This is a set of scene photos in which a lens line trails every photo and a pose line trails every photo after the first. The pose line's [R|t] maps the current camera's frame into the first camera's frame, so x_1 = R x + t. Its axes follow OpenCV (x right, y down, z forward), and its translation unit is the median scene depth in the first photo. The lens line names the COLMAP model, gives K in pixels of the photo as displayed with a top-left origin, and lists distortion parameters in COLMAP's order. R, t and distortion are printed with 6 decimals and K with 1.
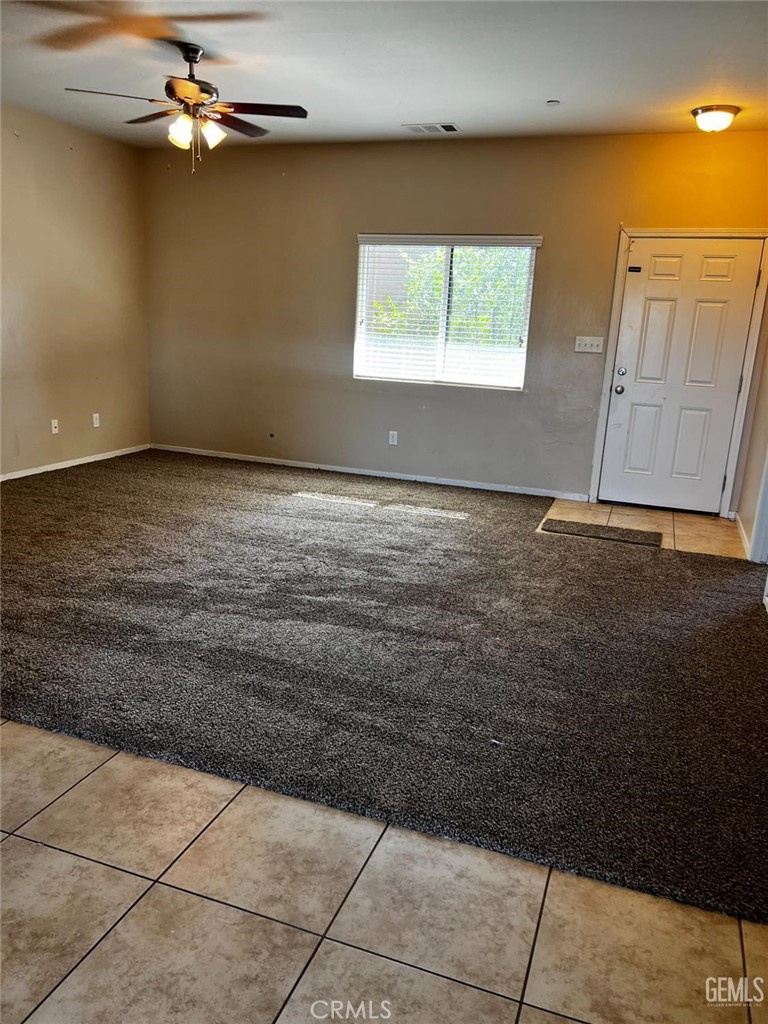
lens RADIAL K [[771.1, 0, 384.0], [0, 771.1, 512.0], [0, 0, 1]] dist [0.087601, -0.149121]
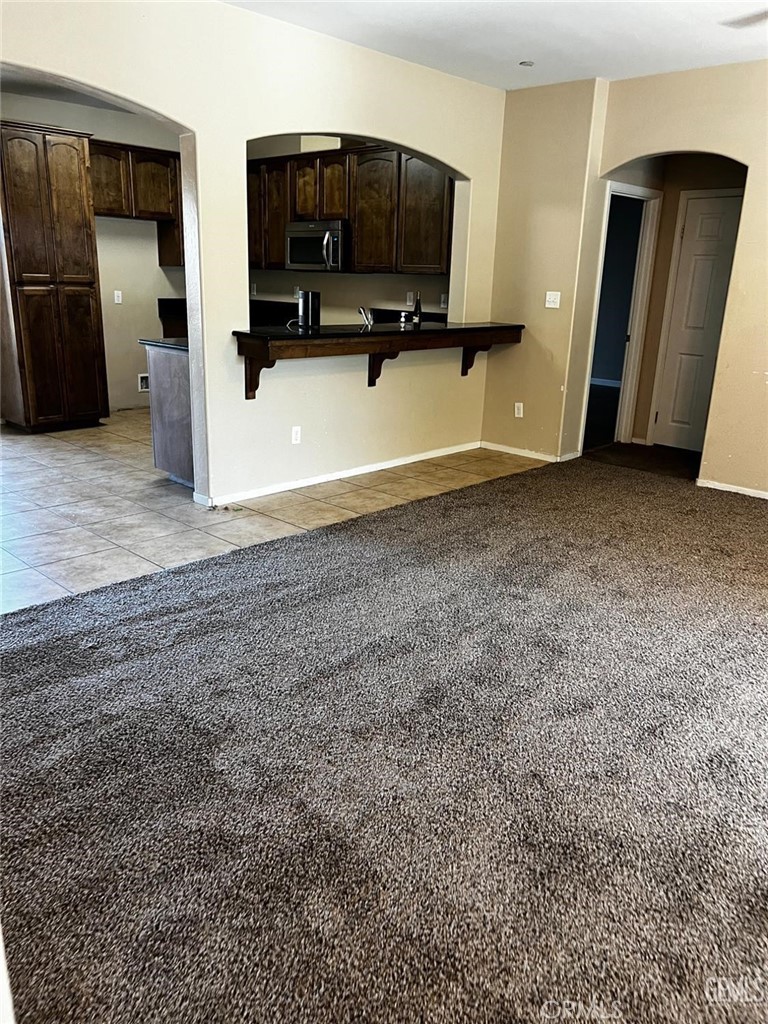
lens RADIAL K [[771.1, 0, 384.0], [0, 771.1, 512.0], [0, 0, 1]] dist [0.087601, -0.149121]
pose [[-0.403136, 0.205004, -0.891883, 0.636228], [-0.272905, 0.903311, 0.330986, -0.249606], [0.873501, 0.376832, -0.308210, 1.119550]]
